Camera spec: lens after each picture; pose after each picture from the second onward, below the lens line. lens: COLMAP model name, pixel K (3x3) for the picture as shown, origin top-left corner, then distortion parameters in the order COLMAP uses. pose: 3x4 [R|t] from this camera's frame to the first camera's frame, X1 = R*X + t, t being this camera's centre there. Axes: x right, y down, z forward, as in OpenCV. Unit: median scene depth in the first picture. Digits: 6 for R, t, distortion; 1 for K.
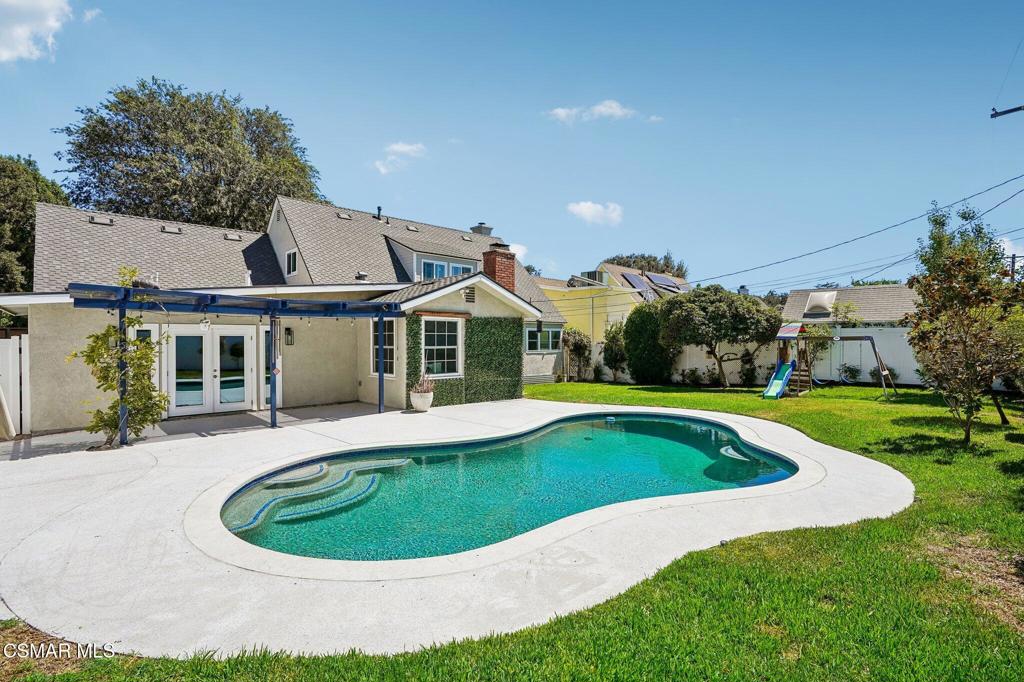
lens RADIAL K [[477.4, 0, 516.7], [0, 477.4, 341.6], [0, 0, 1]] dist [-0.062506, 0.024581]
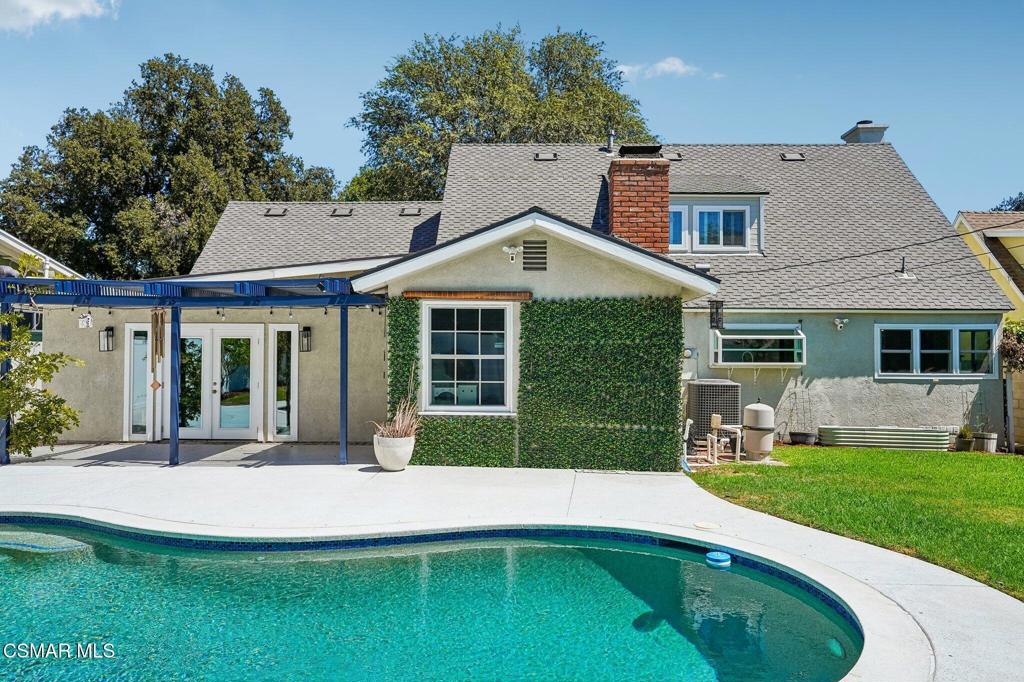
lens RADIAL K [[698.6, 0, 511.5], [0, 698.6, 341.0], [0, 0, 1]] dist [-0.004803, 0.032478]
pose [[0.692376, -0.008314, -0.721489, 0.422860], [-0.010162, 0.999722, -0.021273, 0.009664], [0.721465, 0.022060, 0.692100, 0.455888]]
